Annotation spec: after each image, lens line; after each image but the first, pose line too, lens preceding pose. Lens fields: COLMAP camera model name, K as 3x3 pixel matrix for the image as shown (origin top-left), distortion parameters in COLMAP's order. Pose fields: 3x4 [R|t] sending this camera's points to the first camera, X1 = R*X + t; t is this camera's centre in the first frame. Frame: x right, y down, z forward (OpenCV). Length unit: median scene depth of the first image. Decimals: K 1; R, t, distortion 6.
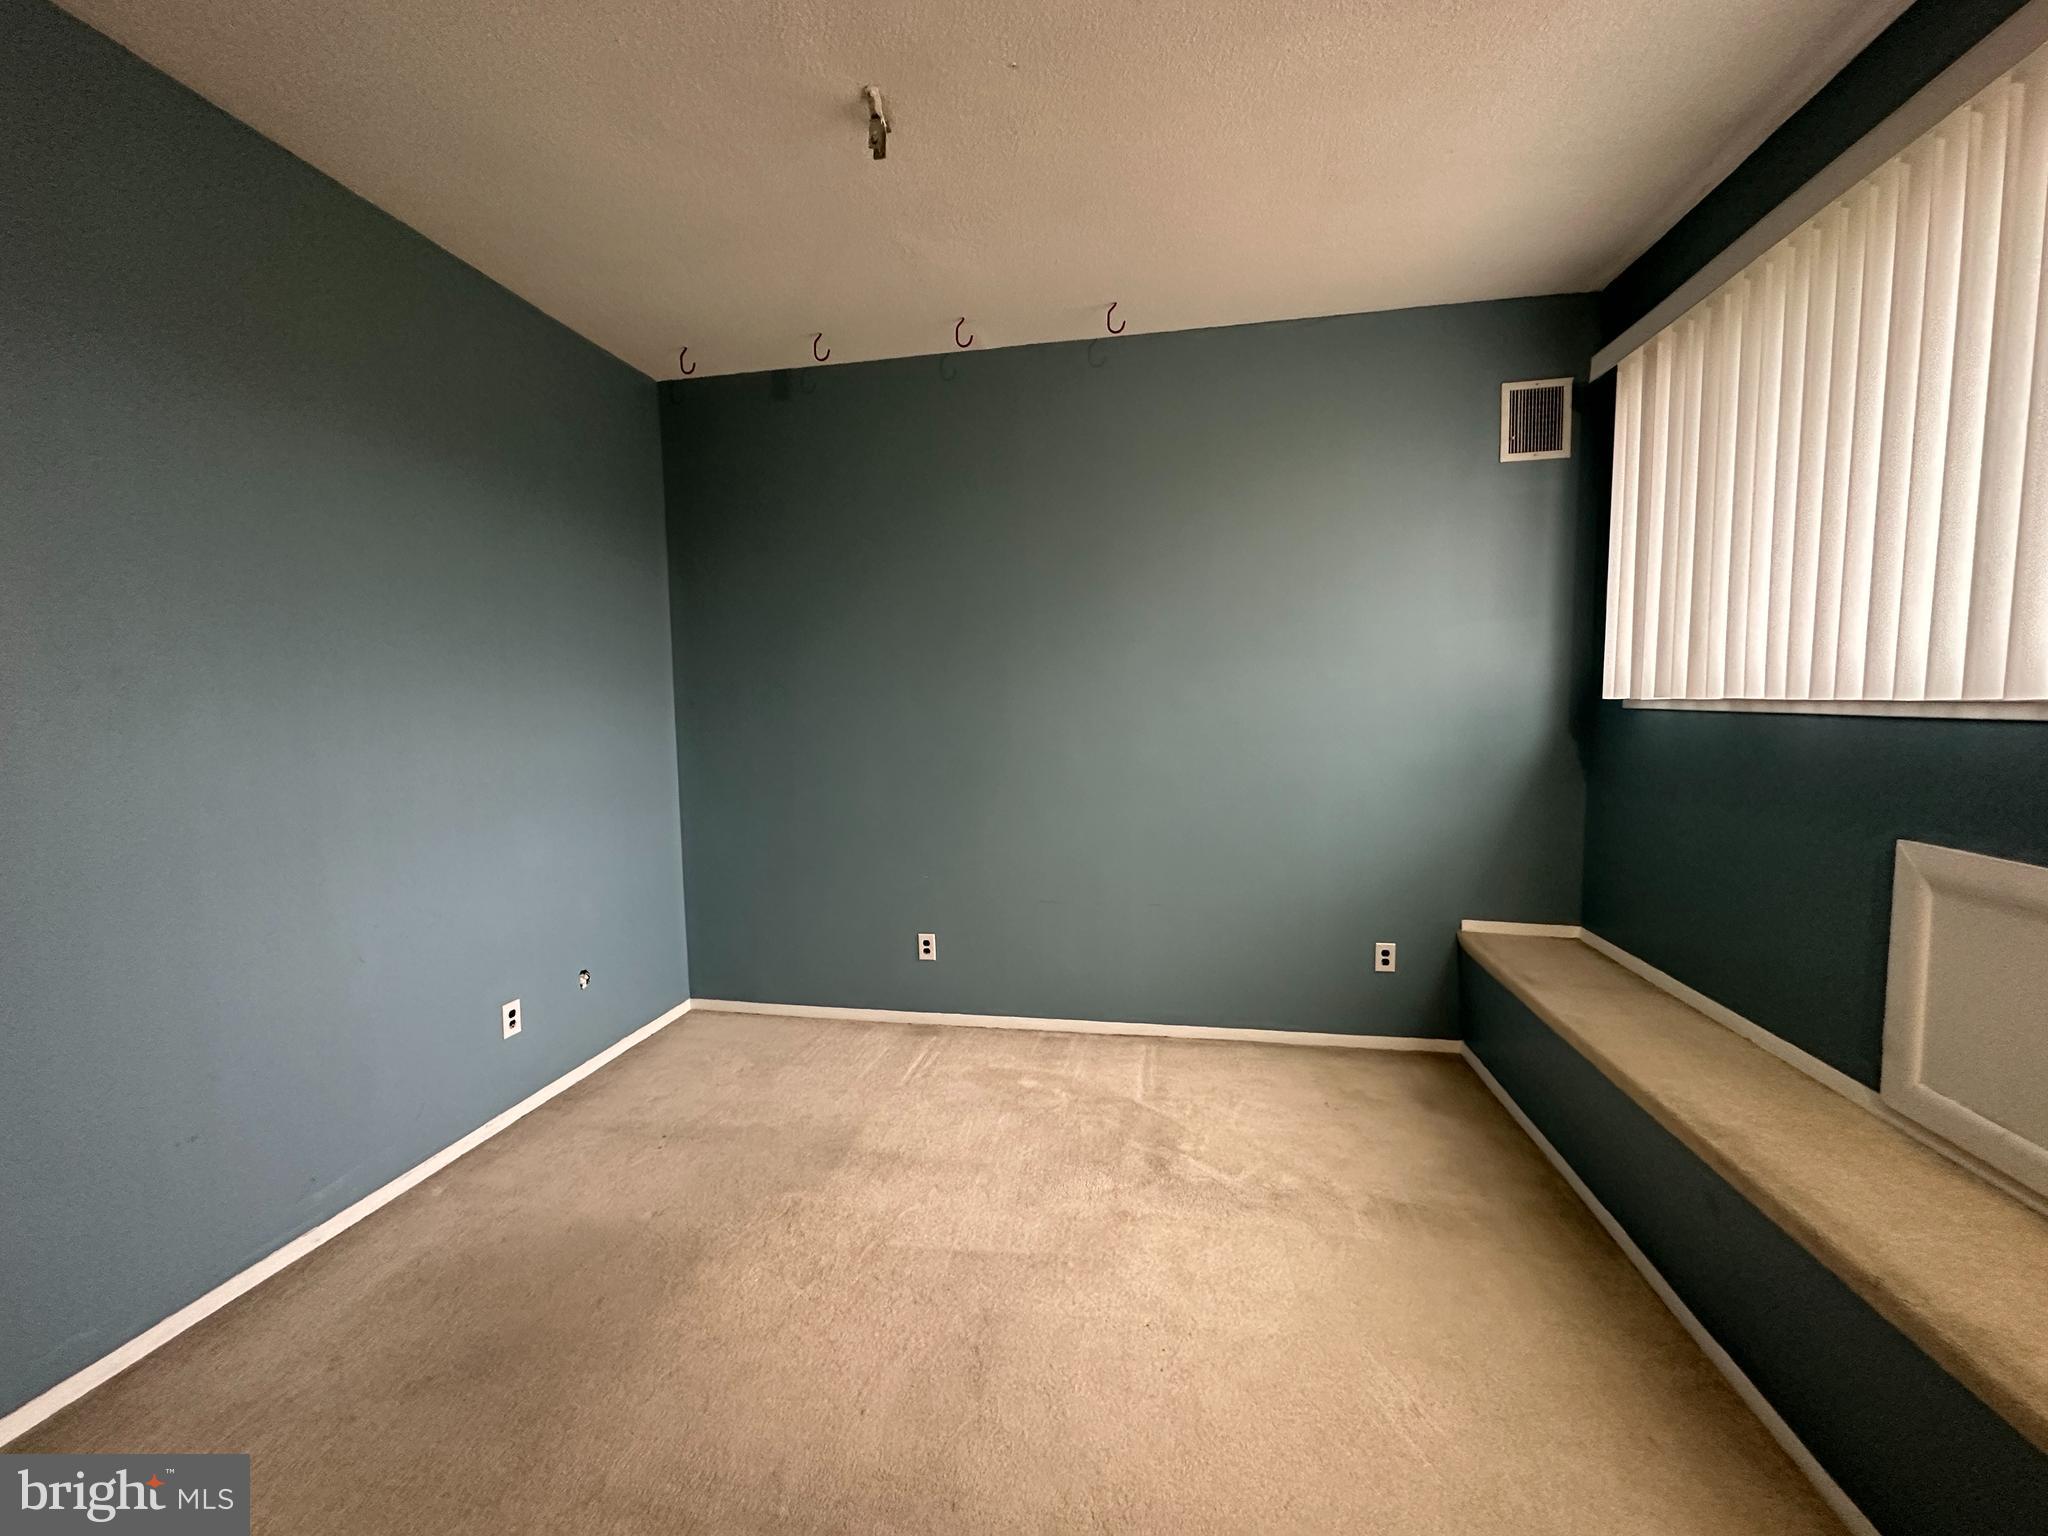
lens RADIAL K [[814.3, 0, 1016.9], [0, 814.3, 766.2], [0, 0, 1]] dist [0.002029, -0.000230]
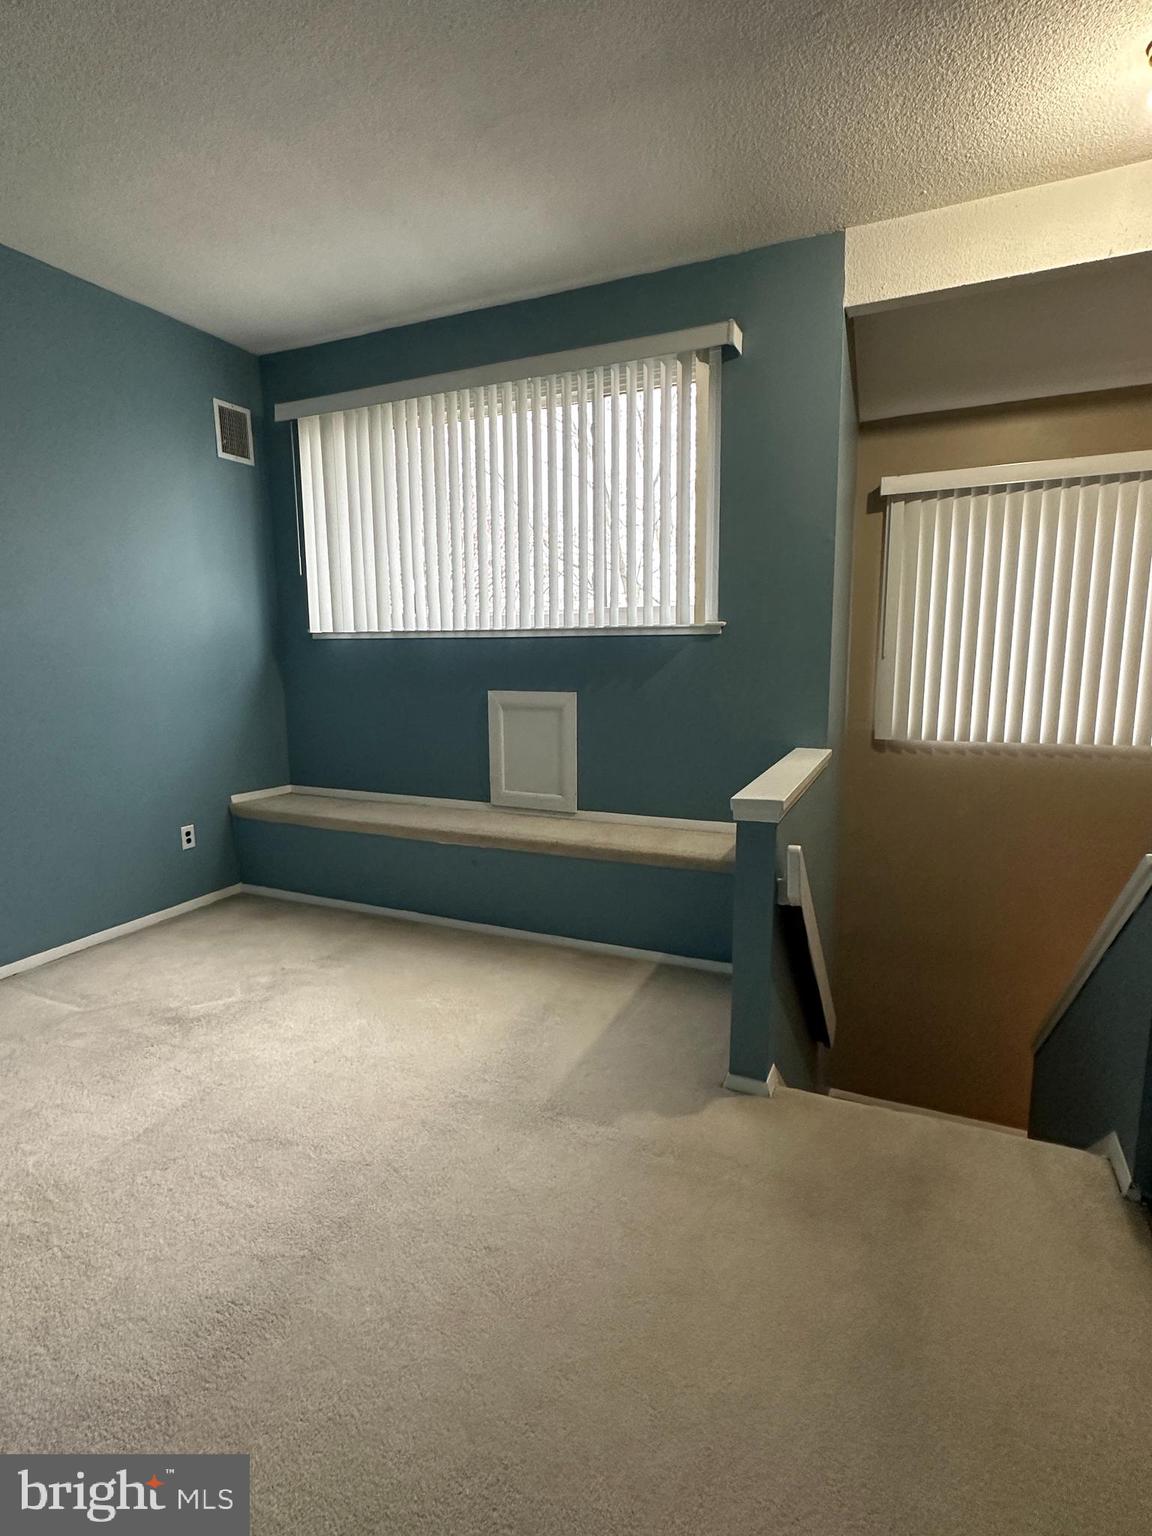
lens RADIAL K [[771.9, 0, 566.7], [0, 771.9, 765.2], [0, 0, 1]] dist [0.000816, 0.000326]
pose [[0.251766, -0.134871, 0.958344, -0.696858], [0.082689, 0.989618, 0.117550, 0.042259], [-0.964249, 0.049650, 0.260304, 0.152571]]
